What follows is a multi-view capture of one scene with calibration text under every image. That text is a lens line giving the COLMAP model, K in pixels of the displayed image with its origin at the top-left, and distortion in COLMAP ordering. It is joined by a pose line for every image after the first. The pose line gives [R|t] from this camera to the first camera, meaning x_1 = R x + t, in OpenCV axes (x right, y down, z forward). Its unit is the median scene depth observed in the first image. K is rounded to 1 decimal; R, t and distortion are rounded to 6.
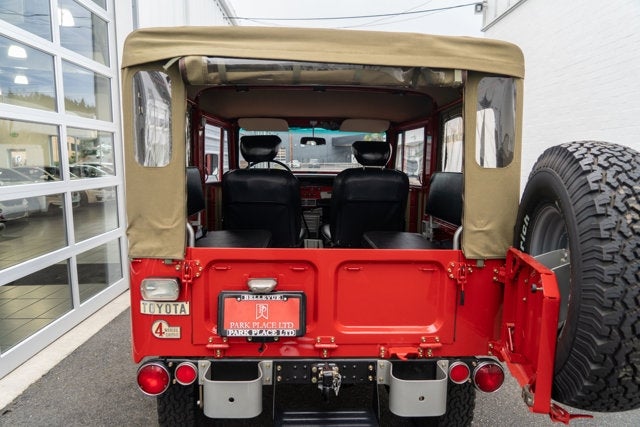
lens RADIAL K [[415.3, 0, 321.3], [0, 415.3, 210.5], [0, 0, 1]] dist [-0.034246, 0.018452]
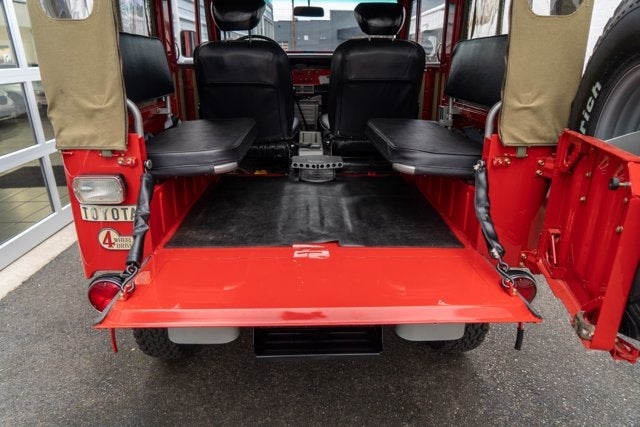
lens RADIAL K [[415.3, 0, 320.3], [0, 415.3, 204.9], [0, 0, 1]] dist [-0.034246, 0.018452]
pose [[0.999815, -0.007526, -0.017703, 0.032570], [0.011311, 0.974391, 0.224574, 0.049720], [0.015559, -0.224732, 0.974296, 0.246161]]
